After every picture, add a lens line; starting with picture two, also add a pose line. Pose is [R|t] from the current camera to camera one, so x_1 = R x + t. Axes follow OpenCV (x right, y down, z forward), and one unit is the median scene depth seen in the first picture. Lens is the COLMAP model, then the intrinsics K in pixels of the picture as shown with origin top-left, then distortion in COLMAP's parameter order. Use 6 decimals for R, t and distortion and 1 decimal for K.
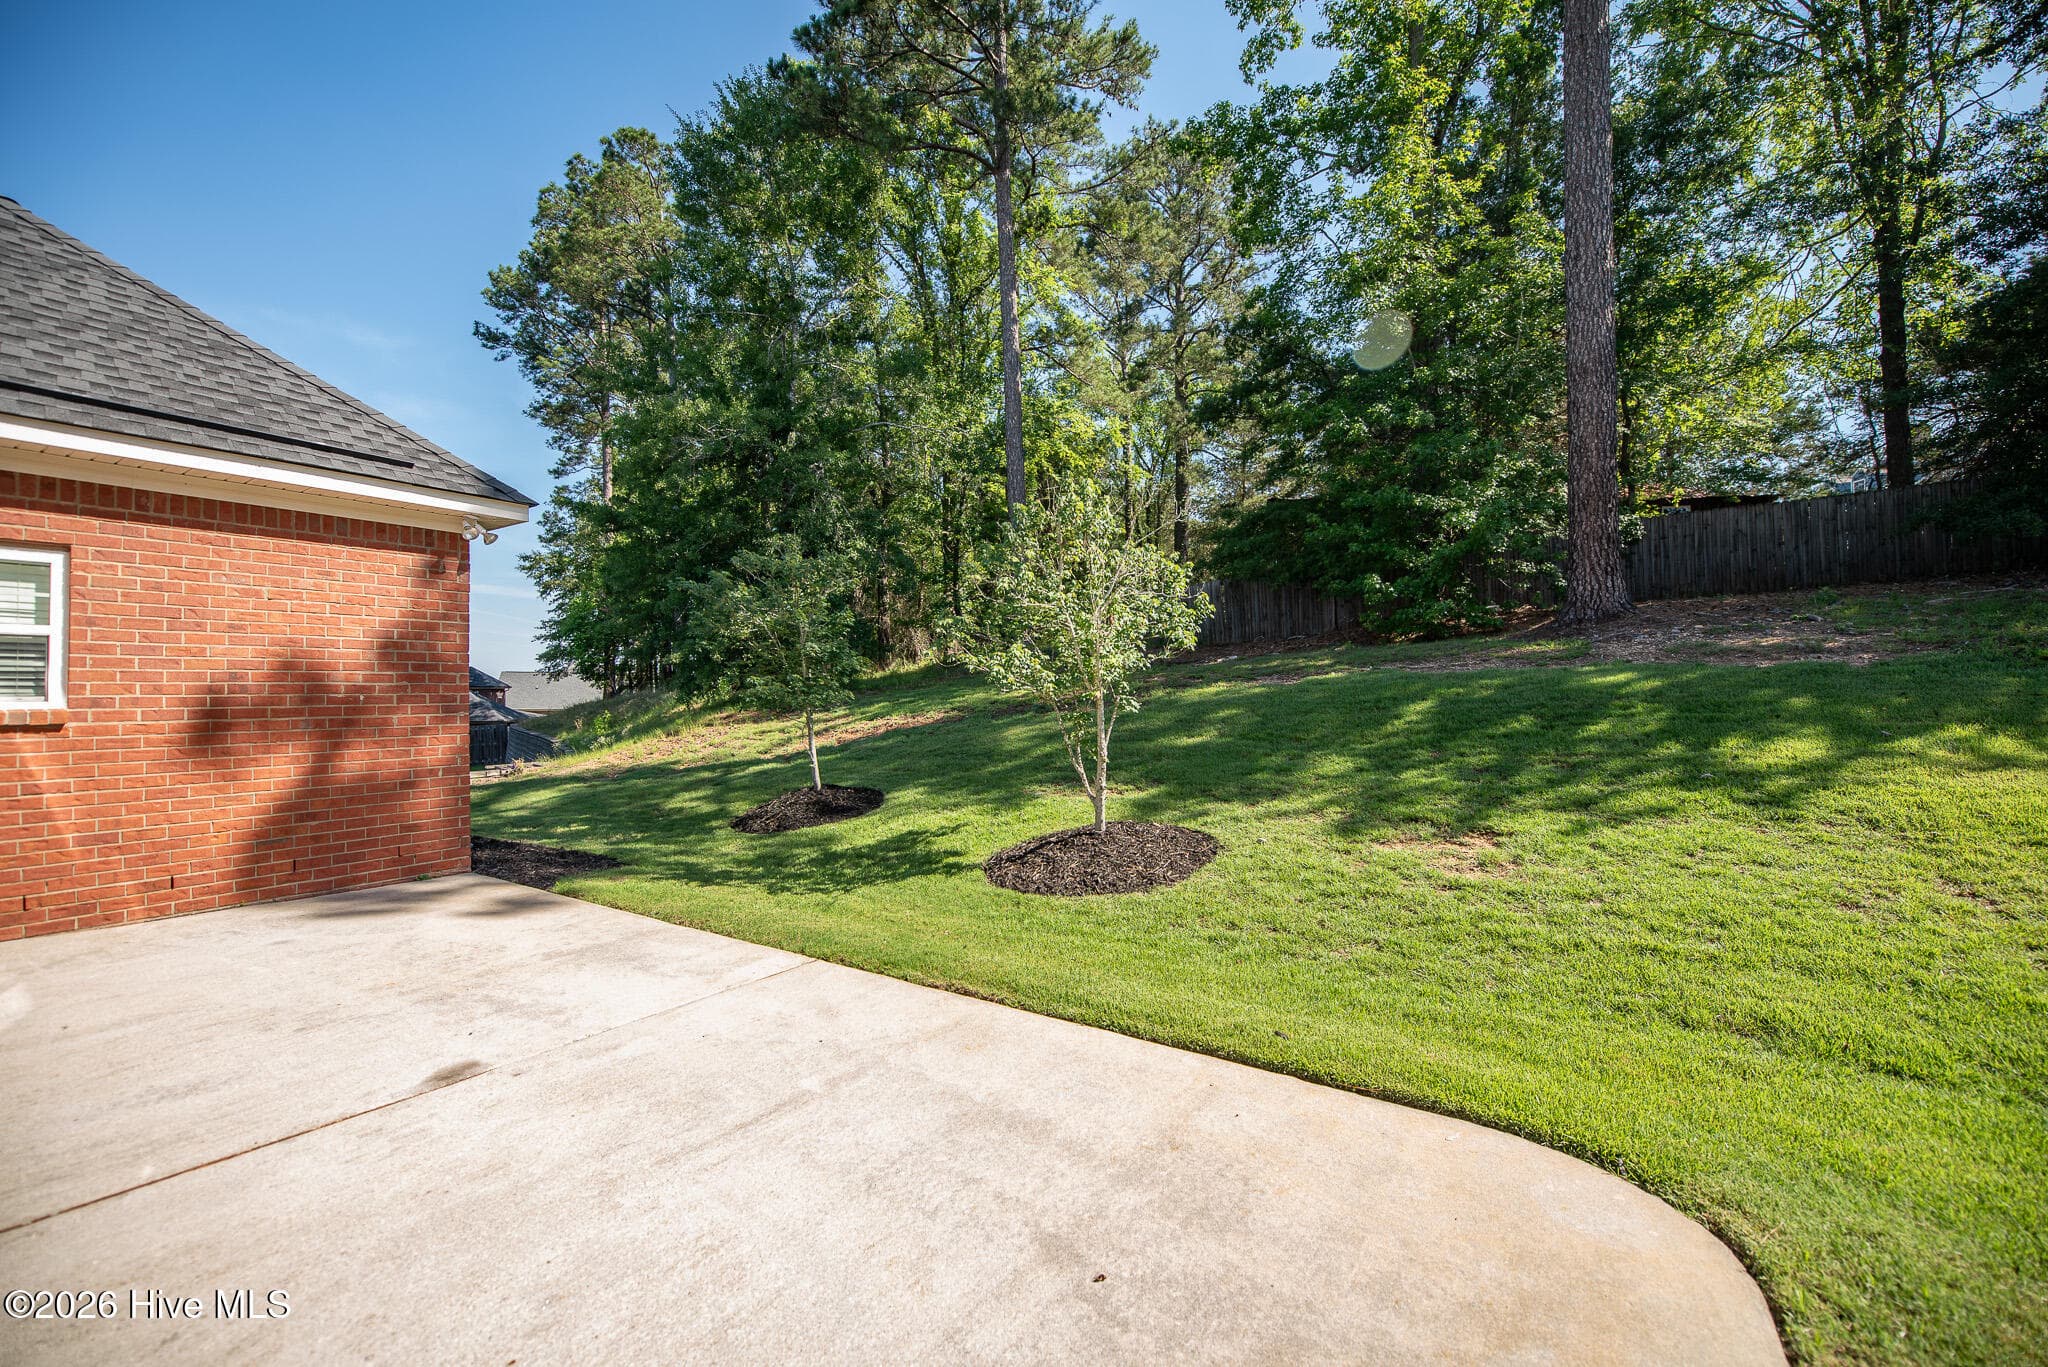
lens RADIAL K [[811.9, 0, 1028.8], [0, 811.9, 681.4], [0, 0, 1]] dist [-0.012373, -0.004401]
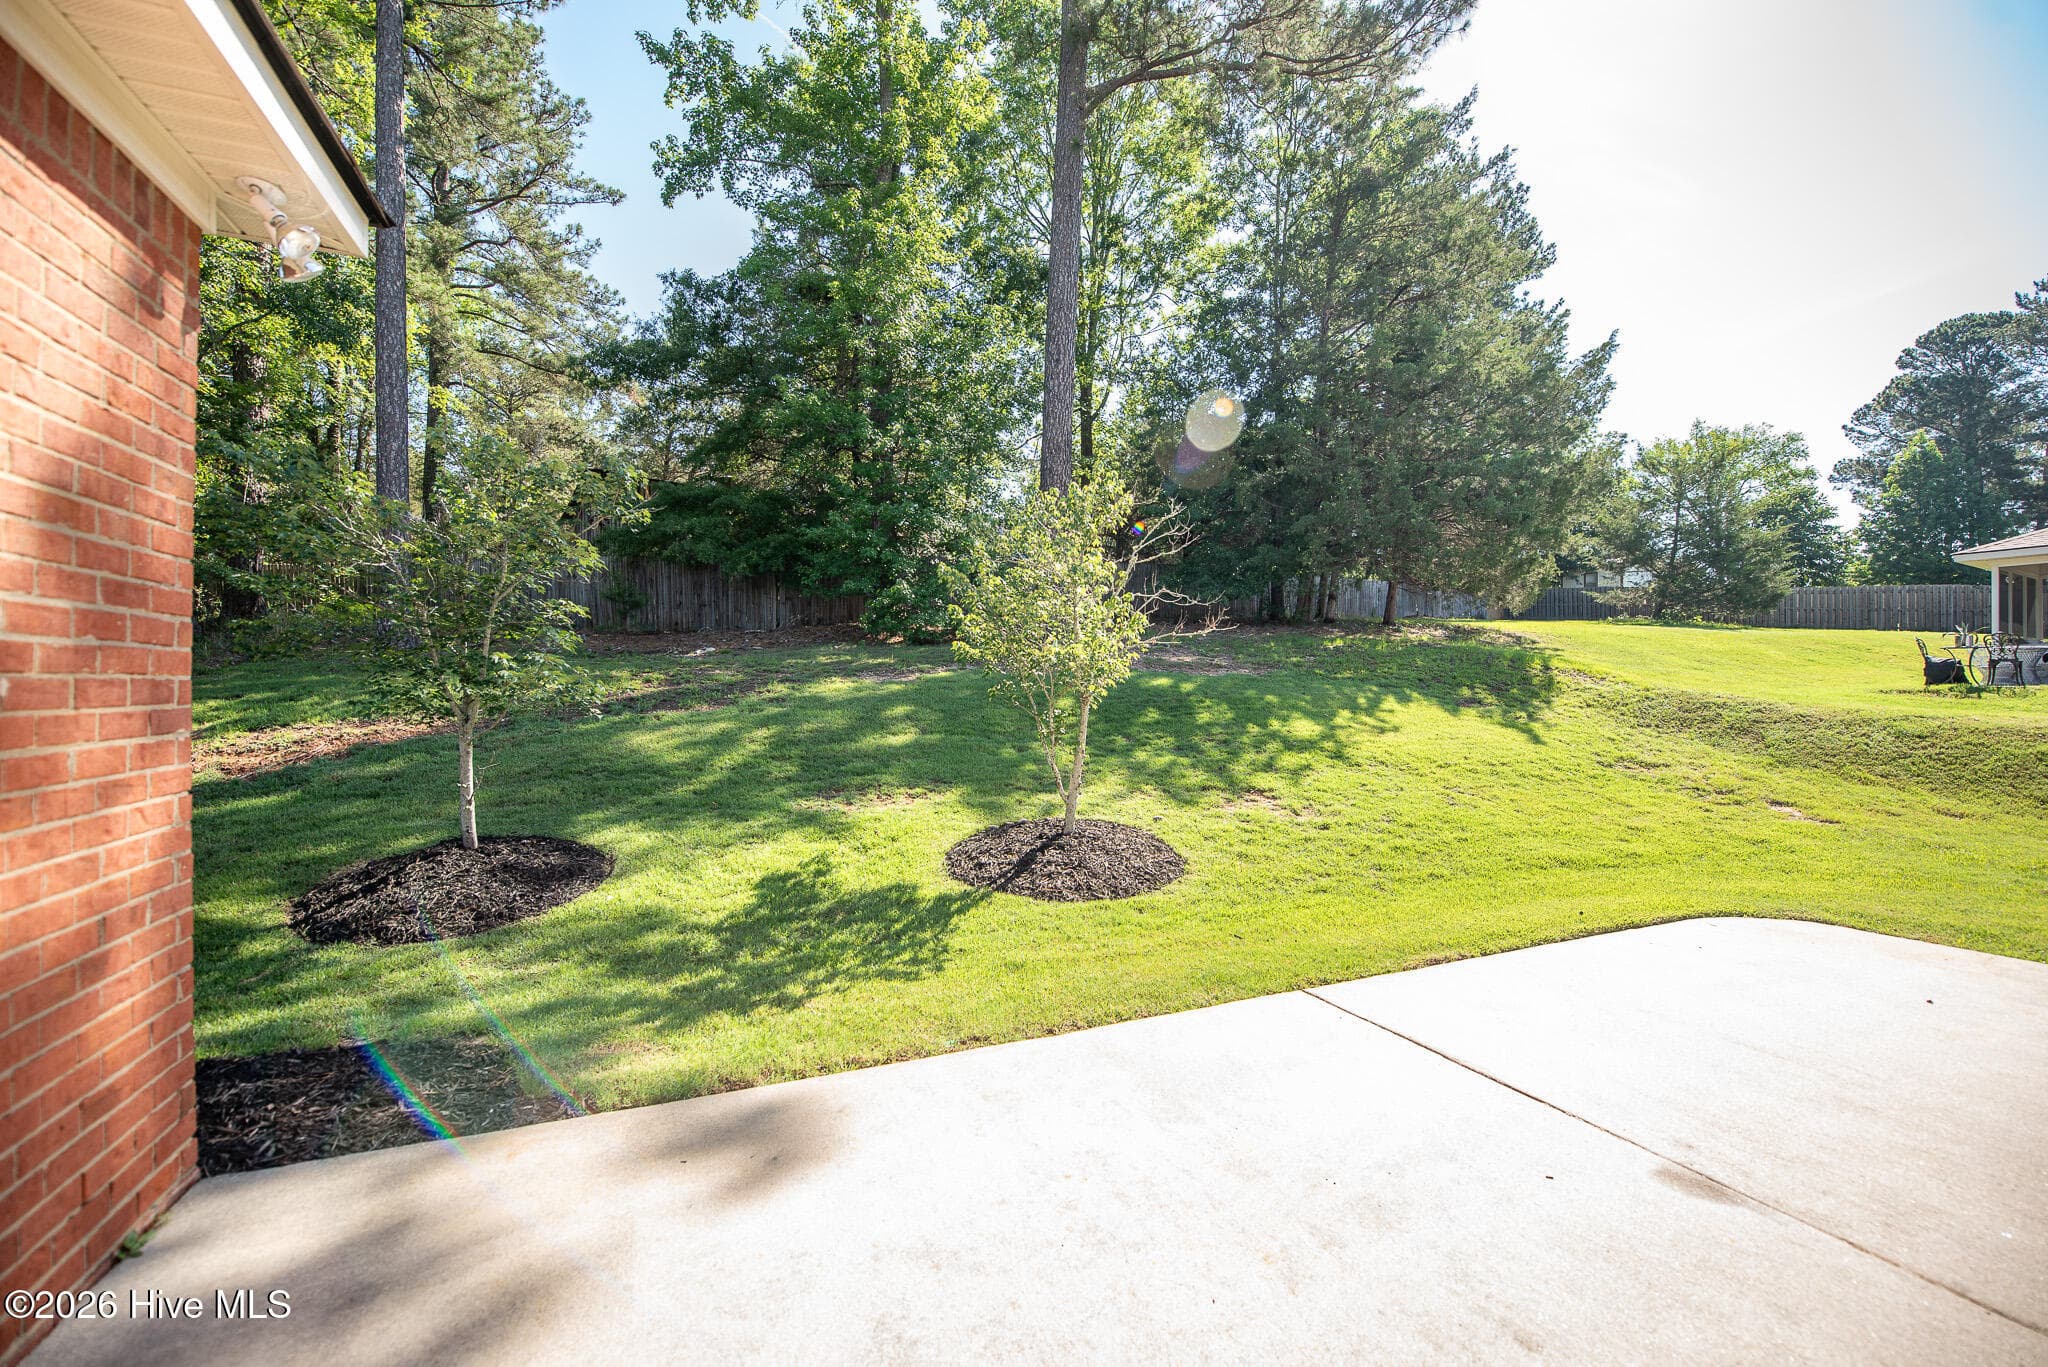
lens RADIAL K [[811.9, 0, 1028.8], [0, 811.9, 681.4], [0, 0, 1]] dist [-0.012373, -0.004401]
pose [[0.558424, 0.018238, 0.829355, -1.218070], [-0.021703, 0.999737, -0.007371, 0.018400], [-0.829272, -0.013883, 0.558673, 0.788349]]
